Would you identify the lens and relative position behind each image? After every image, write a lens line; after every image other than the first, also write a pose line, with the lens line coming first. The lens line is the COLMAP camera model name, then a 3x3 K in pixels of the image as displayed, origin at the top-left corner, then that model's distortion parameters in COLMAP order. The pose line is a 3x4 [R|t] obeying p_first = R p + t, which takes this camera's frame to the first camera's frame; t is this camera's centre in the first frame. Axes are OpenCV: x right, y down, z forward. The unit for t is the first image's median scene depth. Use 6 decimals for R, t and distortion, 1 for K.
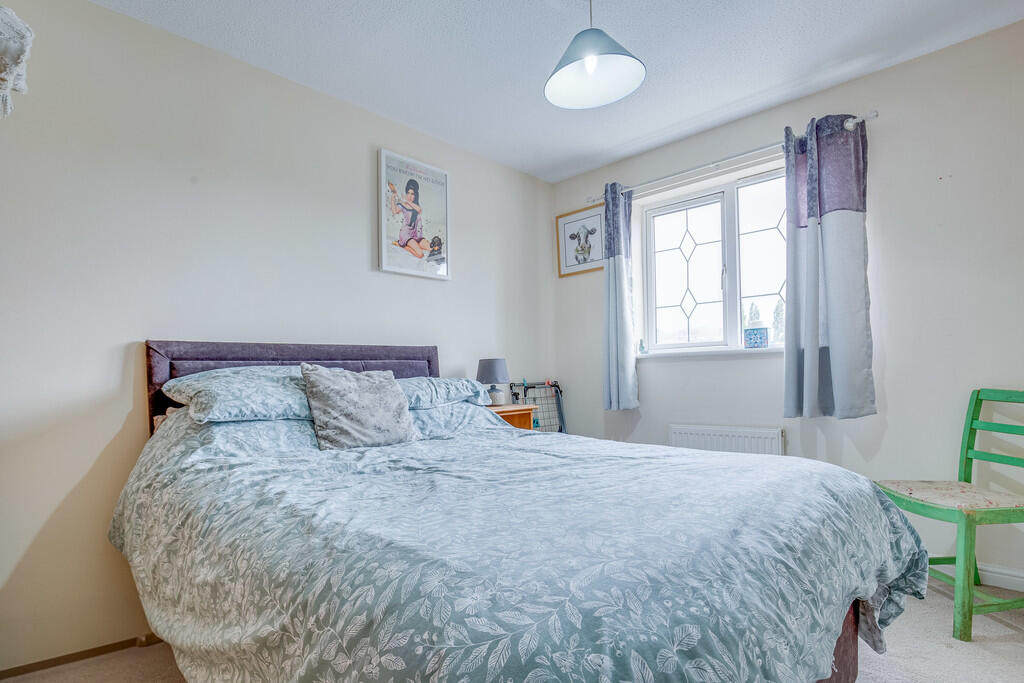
lens RADIAL K [[483.3, 0, 505.8], [0, 483.3, 340.8], [0, 0, 1]] dist [-0.031533, 0.004502]
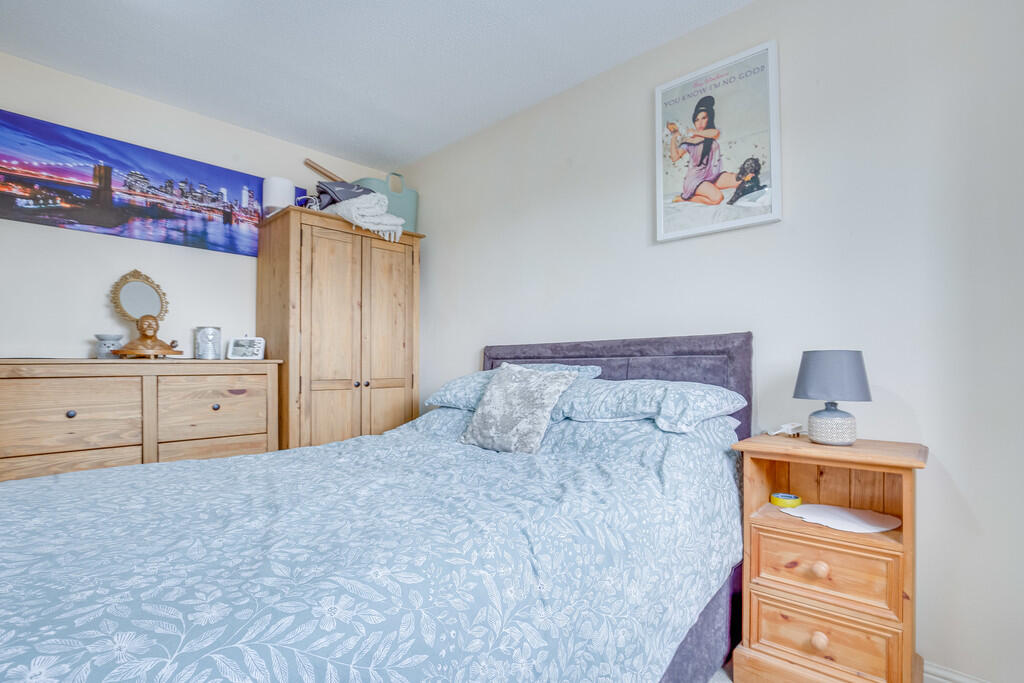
lens RADIAL K [[483.3, 0, 505.8], [0, 483.3, 340.8], [0, 0, 1]] dist [-0.031533, 0.004502]
pose [[0.056824, -0.040273, -0.997572, 0.487539], [0.061315, 0.997441, -0.036775, 0.027308], [0.996500, -0.059076, 0.059147, 0.677550]]
